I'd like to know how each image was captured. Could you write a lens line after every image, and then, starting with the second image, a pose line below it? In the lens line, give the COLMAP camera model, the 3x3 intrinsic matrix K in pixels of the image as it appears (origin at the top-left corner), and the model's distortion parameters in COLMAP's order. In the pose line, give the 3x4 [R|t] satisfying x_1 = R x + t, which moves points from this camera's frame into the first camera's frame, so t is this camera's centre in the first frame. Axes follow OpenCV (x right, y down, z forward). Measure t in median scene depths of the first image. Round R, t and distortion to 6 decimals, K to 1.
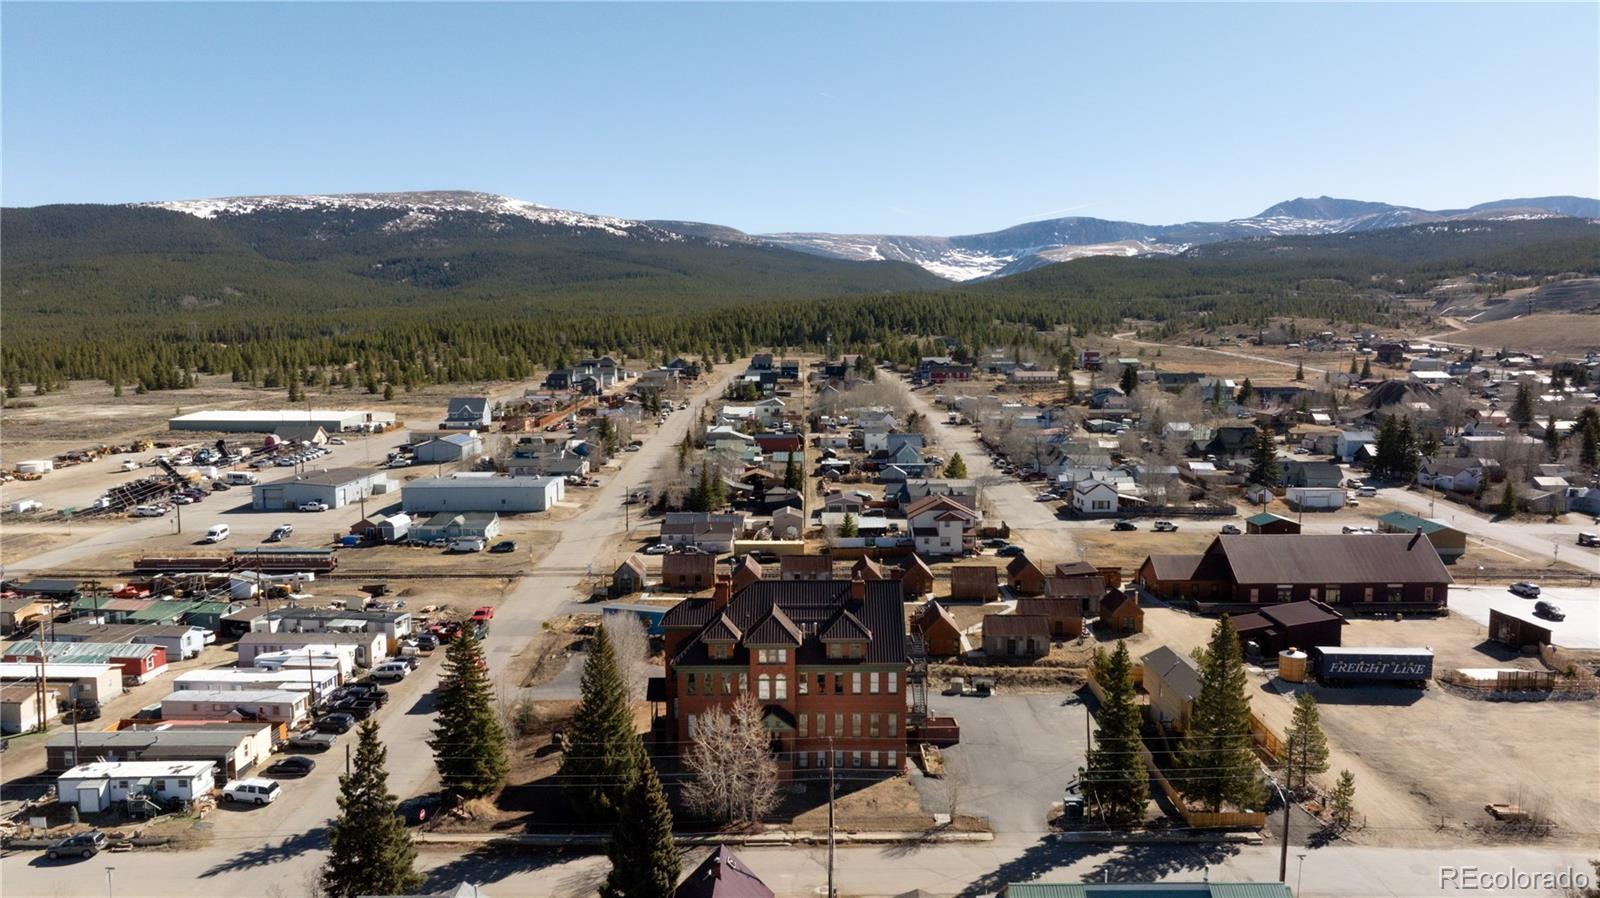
lens RADIAL K [[1120.3, 0, 800.0], [0, 1120.3, 449.0], [0, 0, 1]] dist [-0.032881, 0.042640]
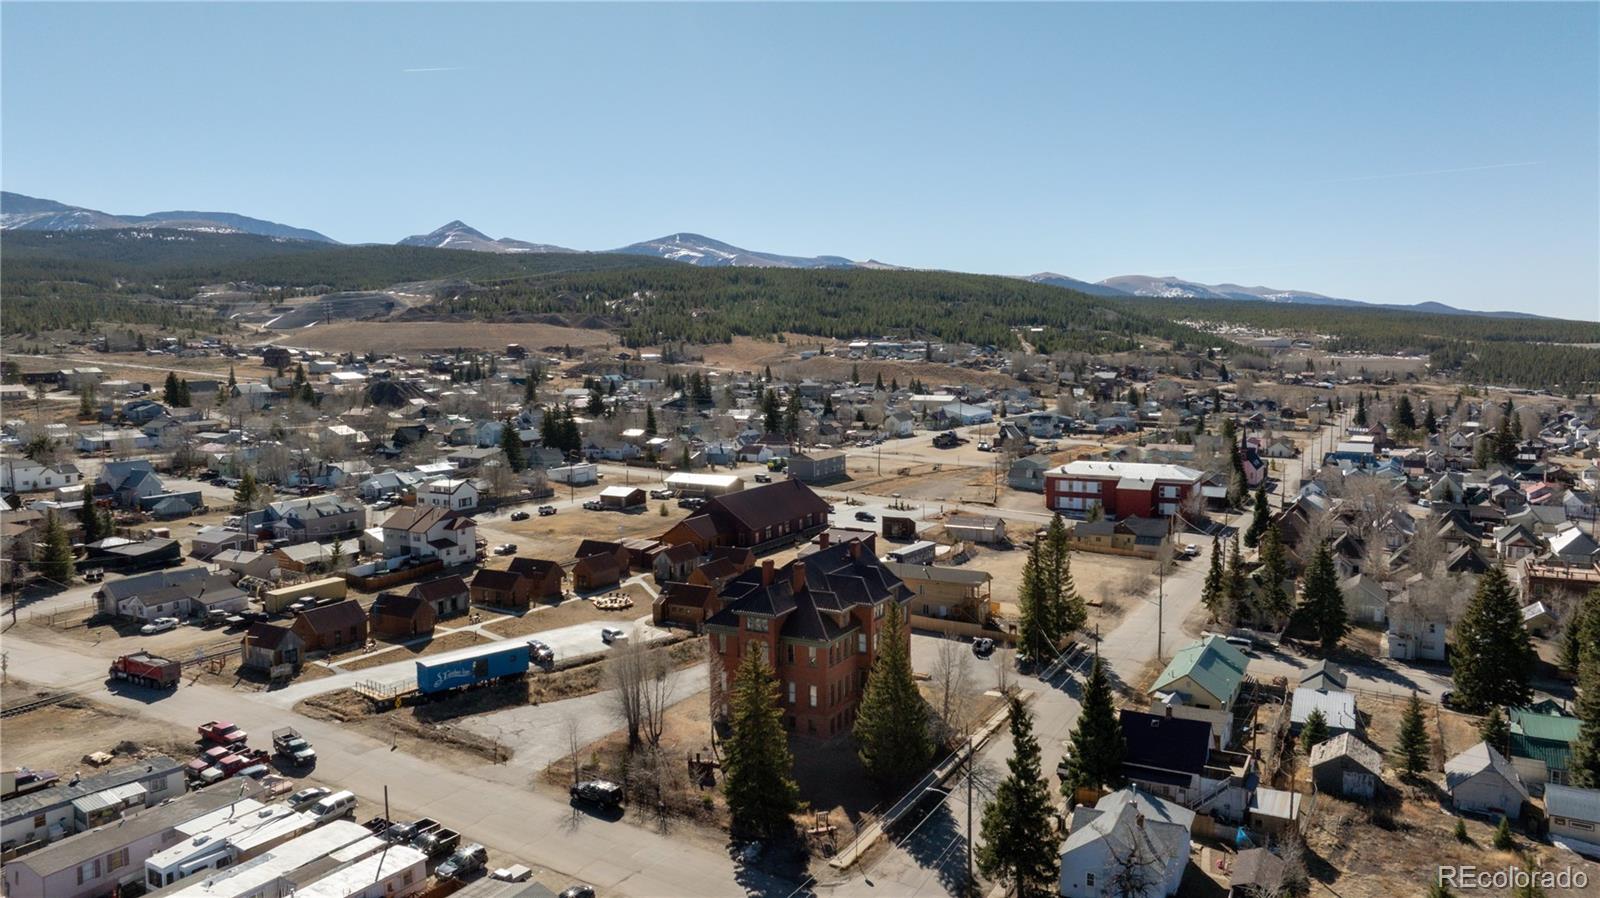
lens RADIAL K [[1120.3, 0, 800.0], [0, 1120.3, 449.0], [0, 0, 1]] dist [-0.032881, 0.042640]
pose [[0.481318, -0.088197, 0.872098, -0.057979], [0.093282, 0.994429, 0.049085, -0.002475], [-0.871568, 0.057726, 0.486864, 0.027433]]
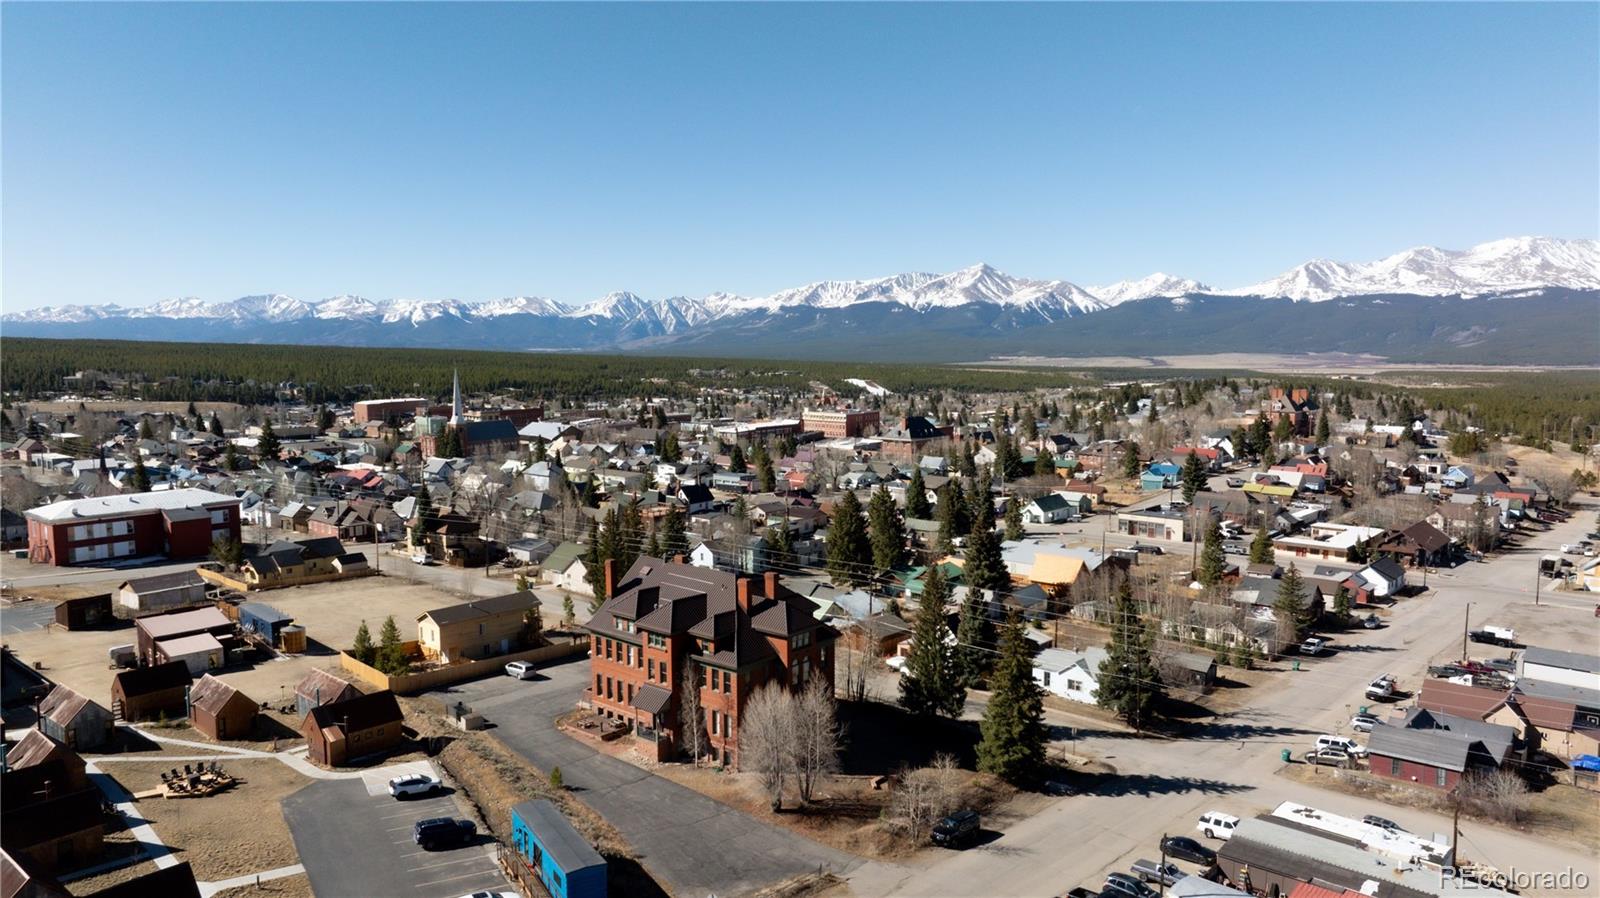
lens RADIAL K [[1120.3, 0, 800.0], [0, 1120.3, 449.0], [0, 0, 1]] dist [-0.032881, 0.042640]
pose [[-0.743248, -0.060269, 0.666295, -0.044378], [0.073559, 0.982534, 0.170929, -0.009536], [-0.664959, 0.176054, -0.725833, 0.099038]]
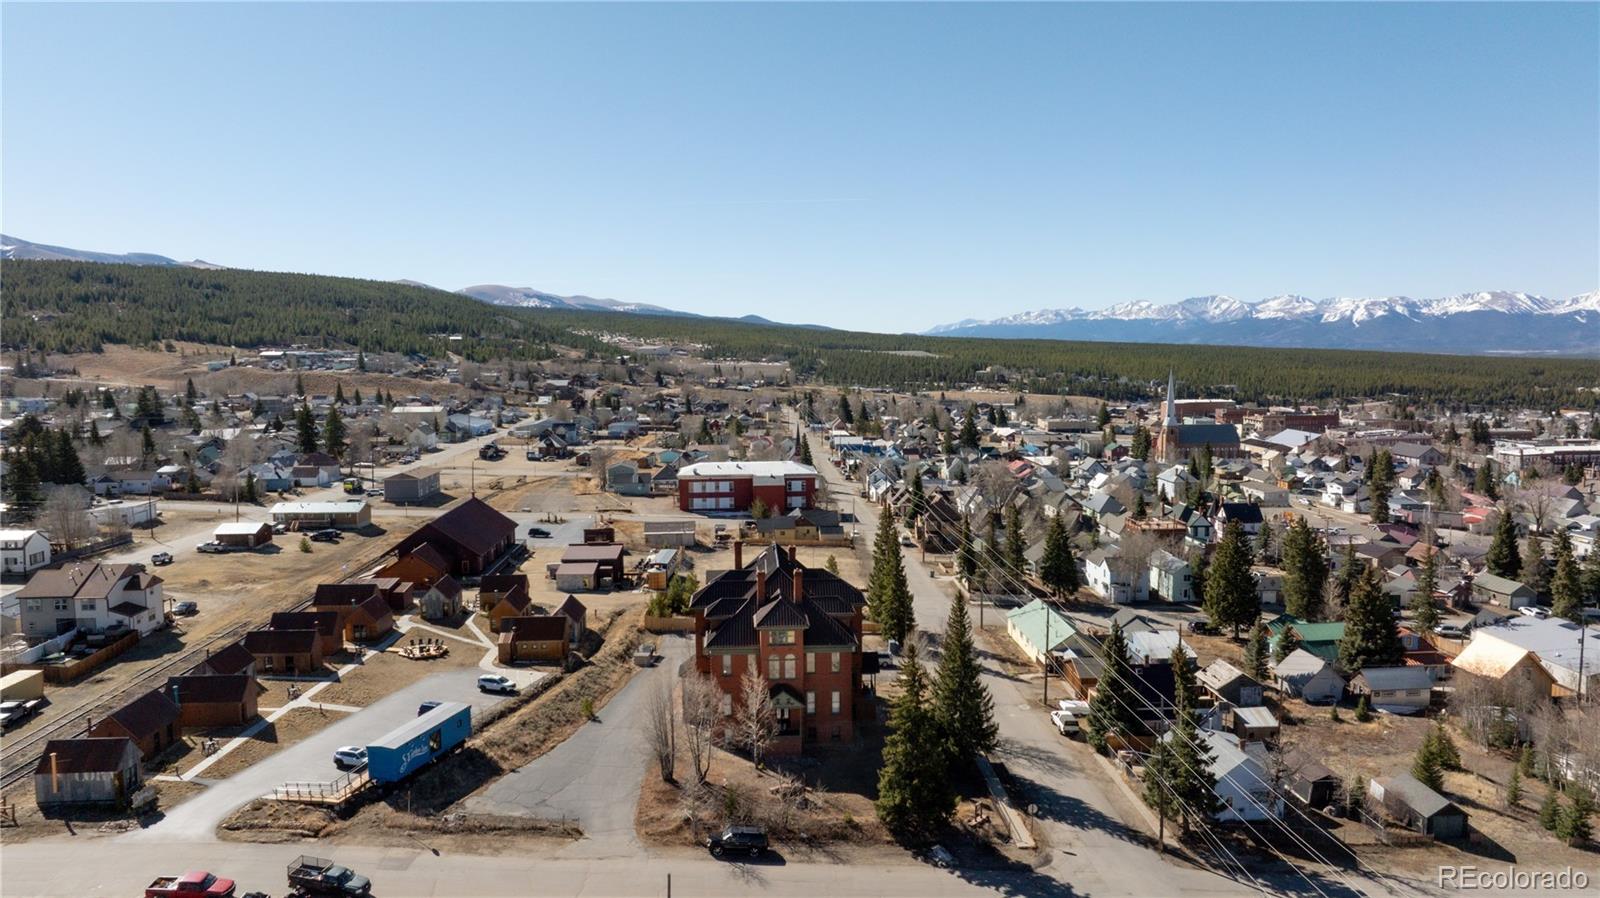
lens RADIAL K [[1120.3, 0, 800.0], [0, 1120.3, 449.0], [0, 0, 1]] dist [-0.032881, 0.042640]
pose [[-0.052004, -0.092081, 0.994393, -0.064013], [0.104965, 0.989720, 0.097137, -0.005491], [-0.993115, 0.109428, -0.041804, 0.059964]]
